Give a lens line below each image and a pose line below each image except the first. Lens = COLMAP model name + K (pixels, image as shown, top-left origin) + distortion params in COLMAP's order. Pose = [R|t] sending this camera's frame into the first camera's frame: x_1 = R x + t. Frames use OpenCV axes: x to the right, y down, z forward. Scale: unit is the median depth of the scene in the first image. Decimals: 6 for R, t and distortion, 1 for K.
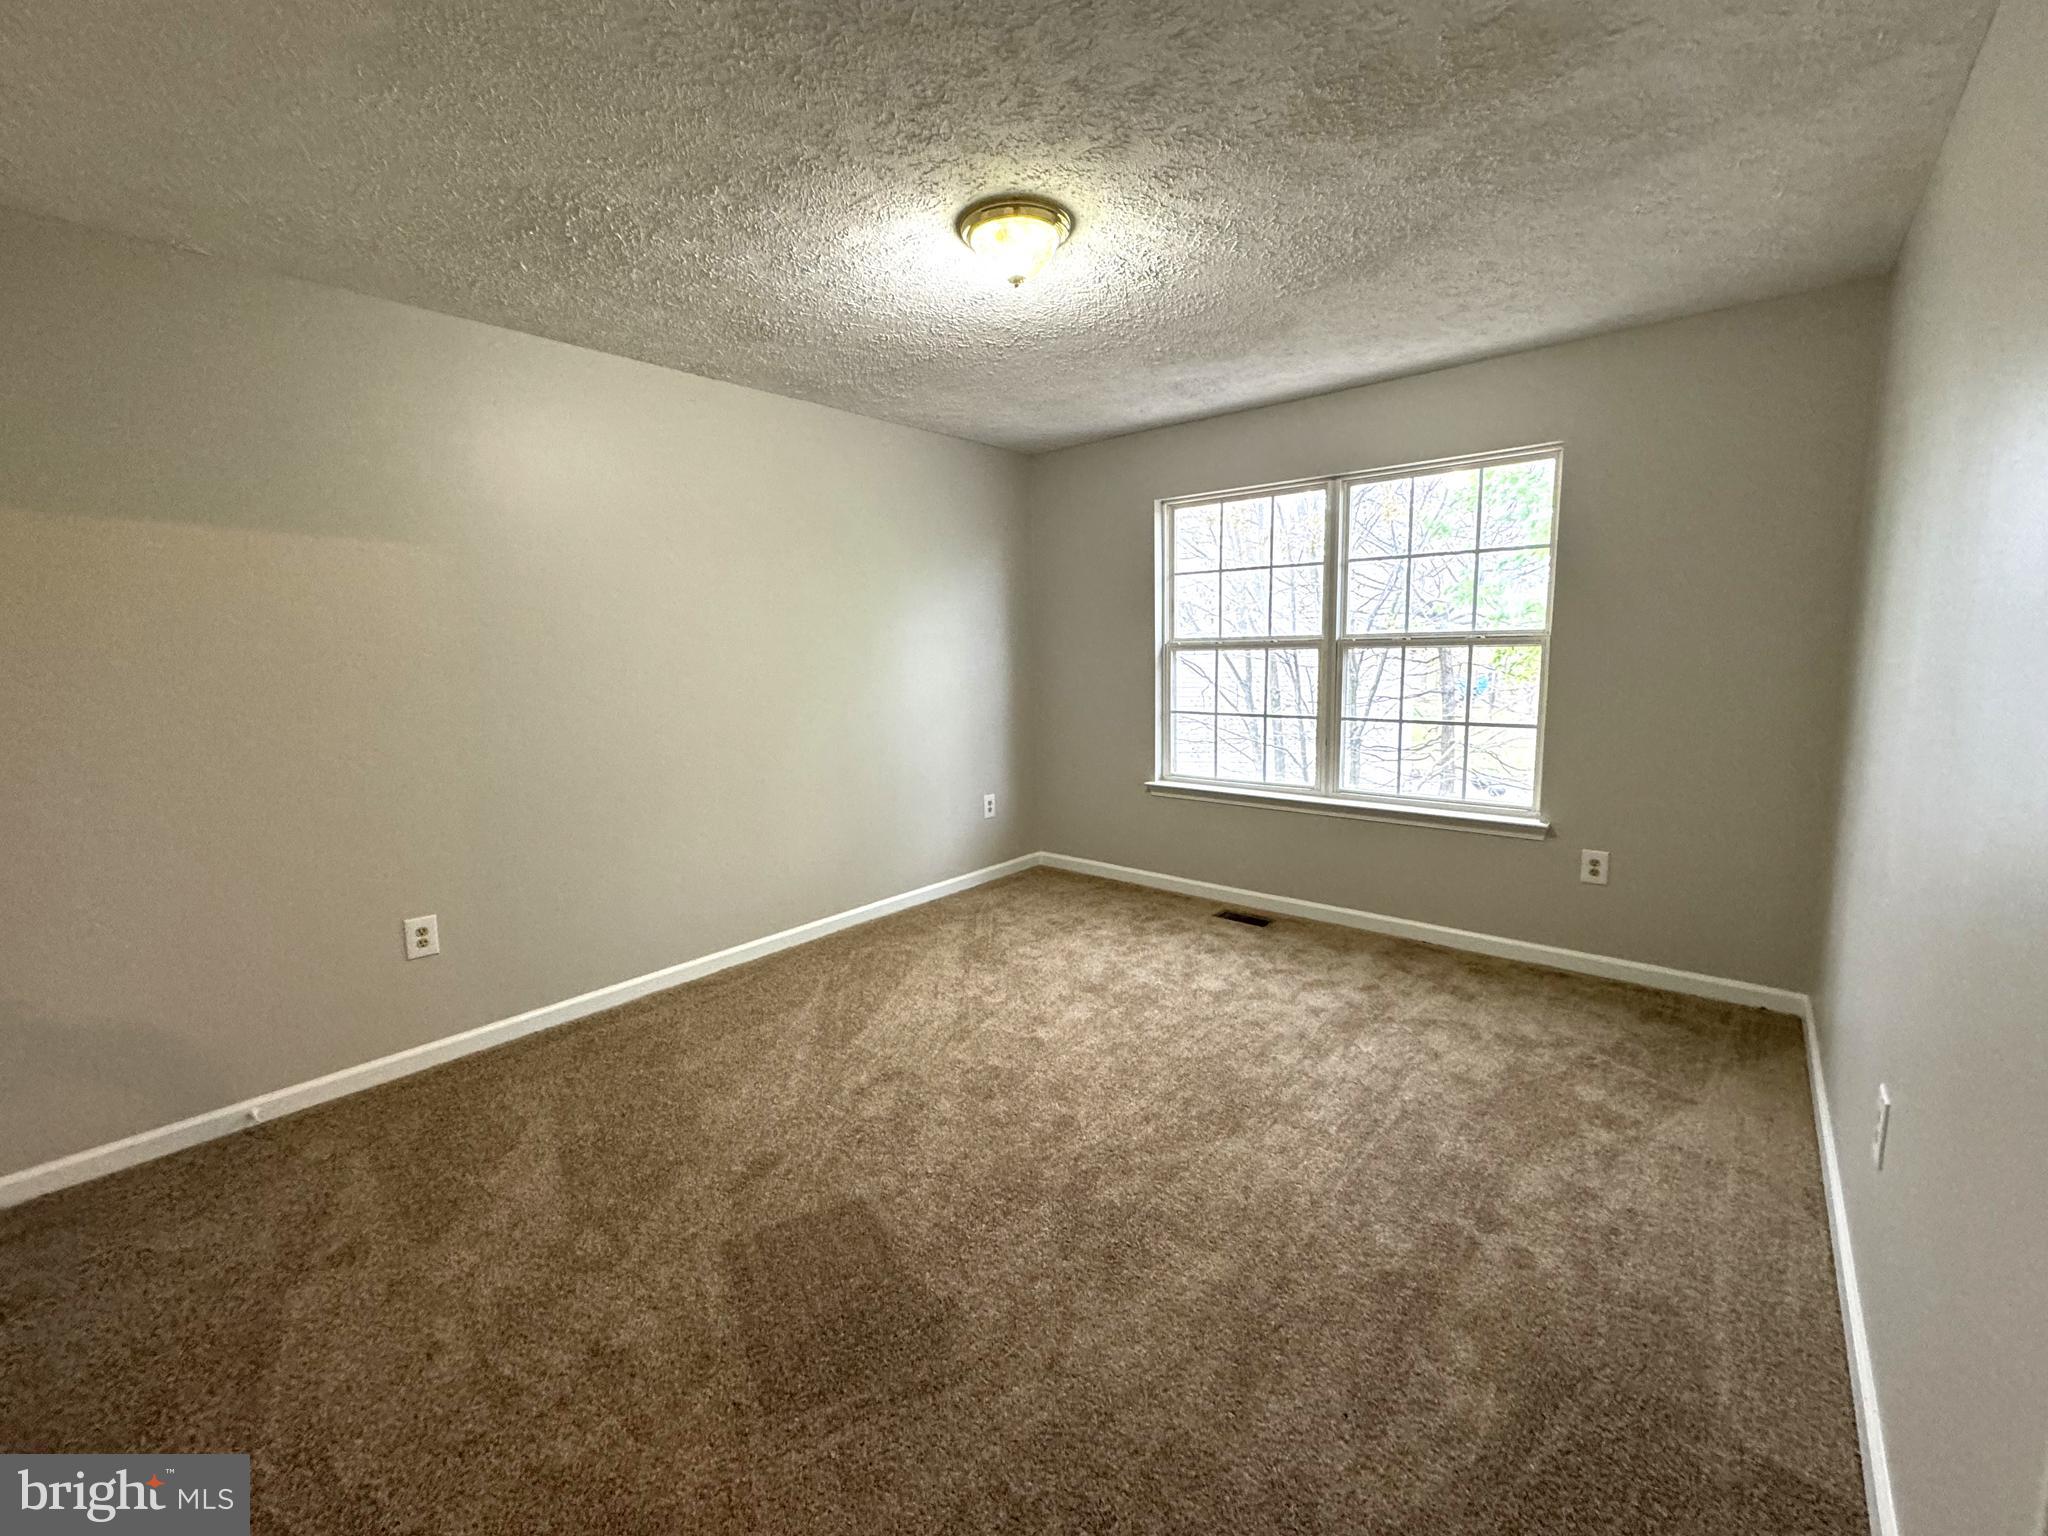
lens RADIAL K [[835.9, 0, 1032.1], [0, 835.9, 764.4], [0, 0, 1]] dist [-0.001251, 0.000349]
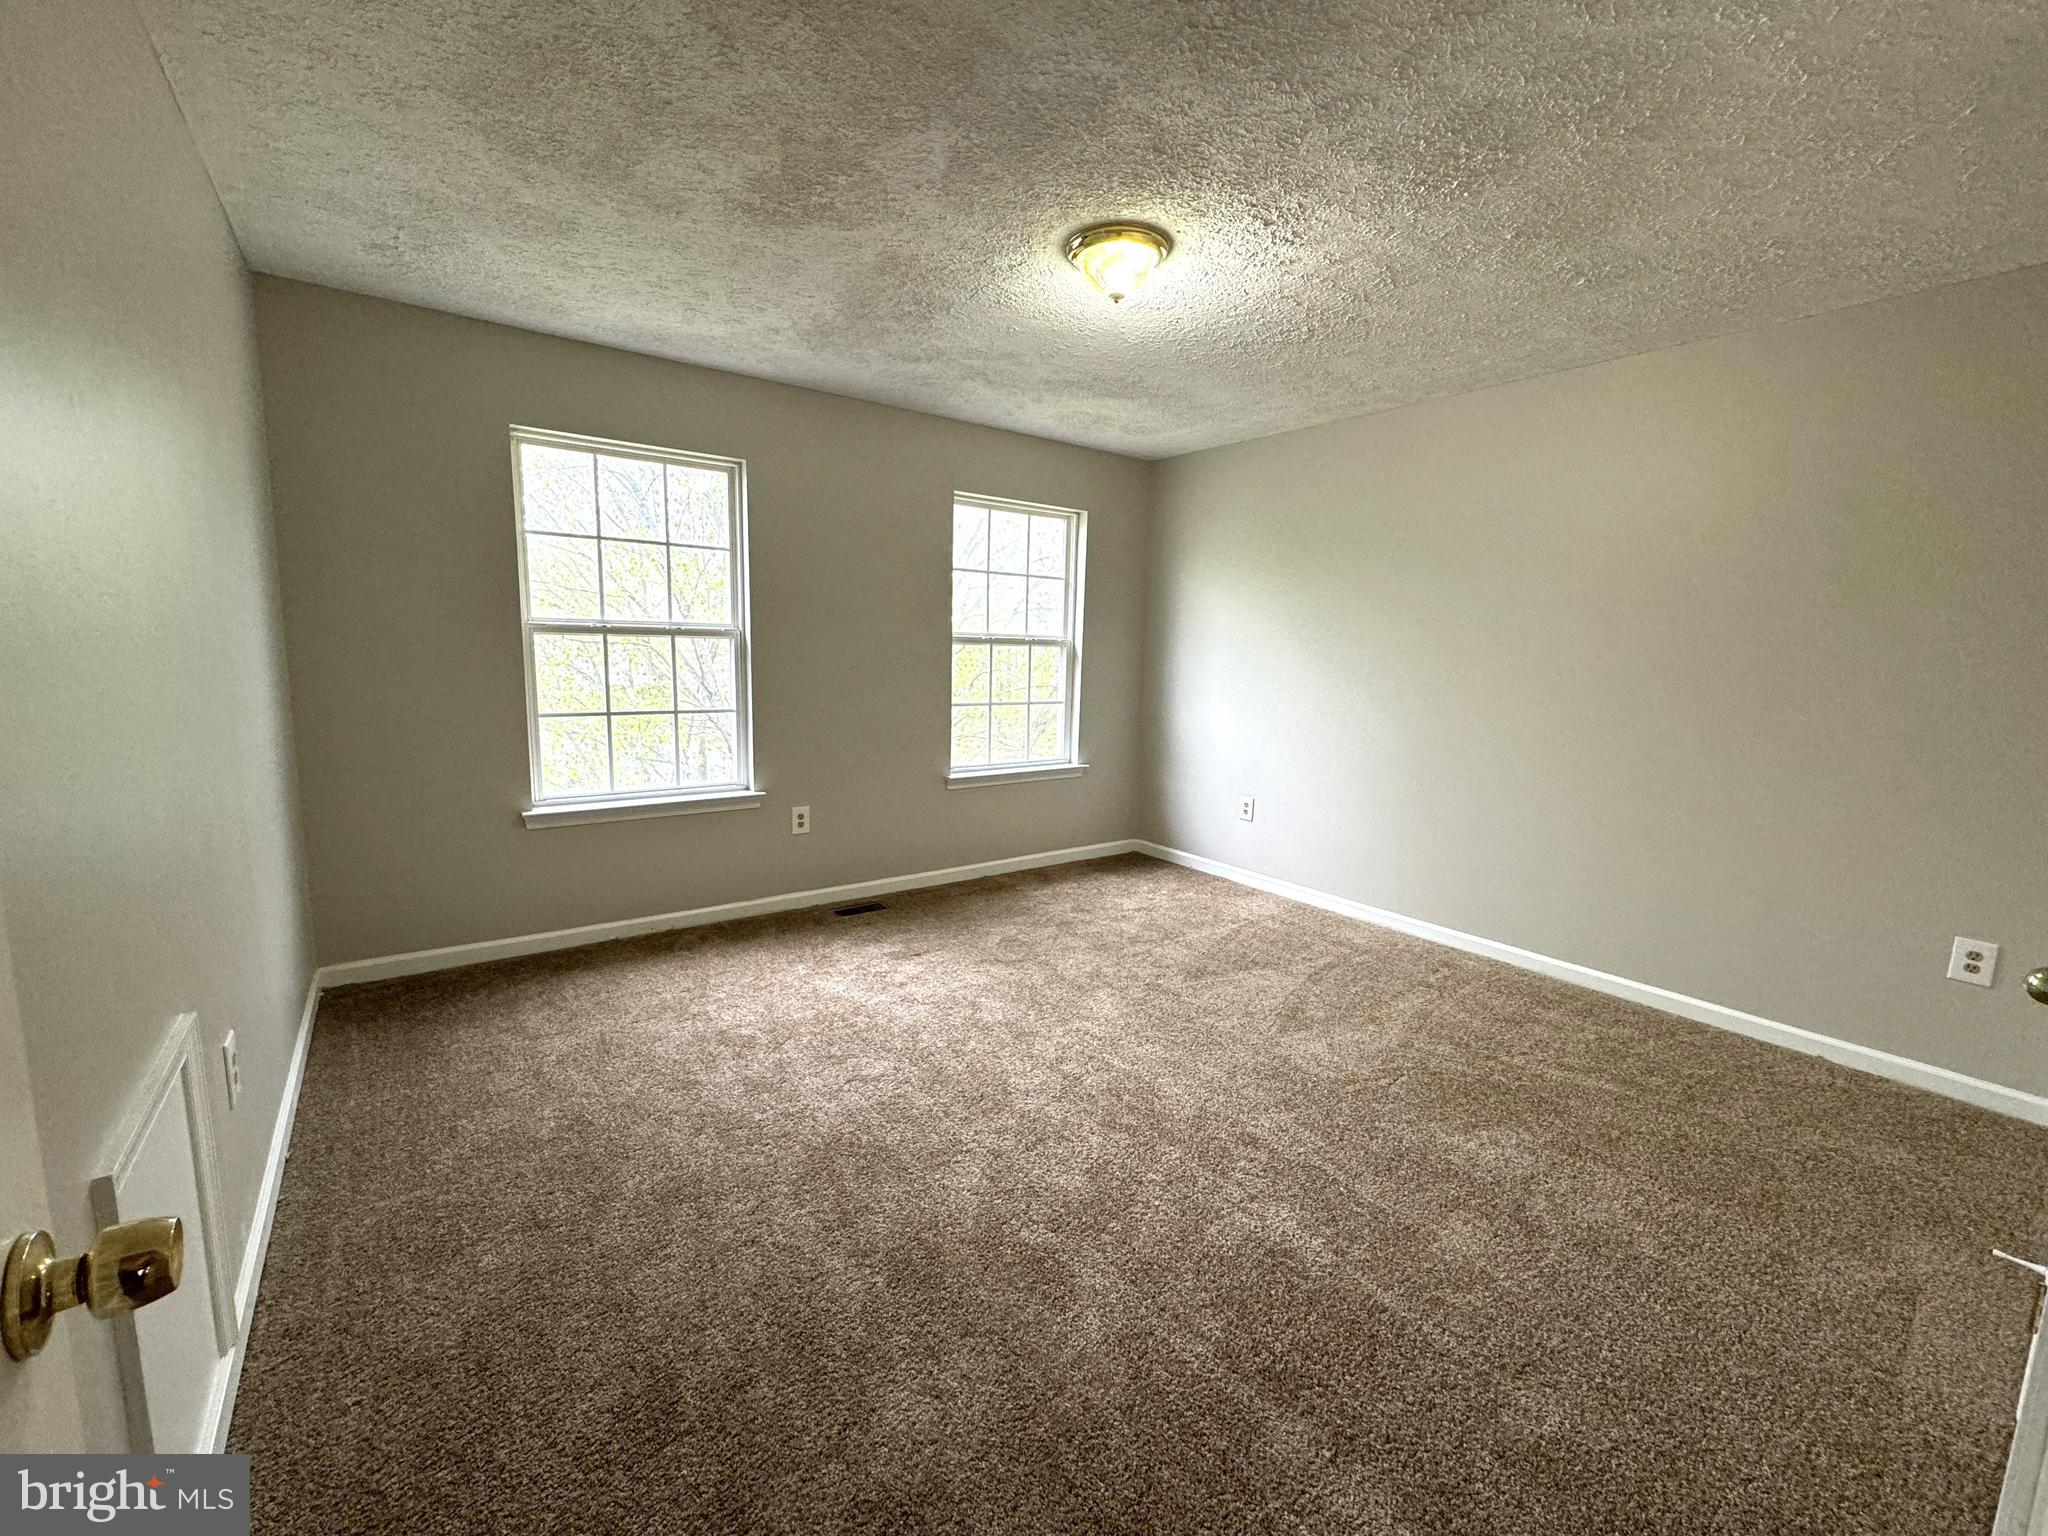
lens RADIAL K [[835.9, 0, 1032.2], [0, 835.9, 768.7], [0, 0, 1]] dist [-0.001251, 0.000349]
pose [[0.215860, -0.120568, 0.968952, -0.476198], [0.099612, 0.989889, 0.100982, -0.047179], [-0.971330, 0.074722, 0.225687, 0.406906]]
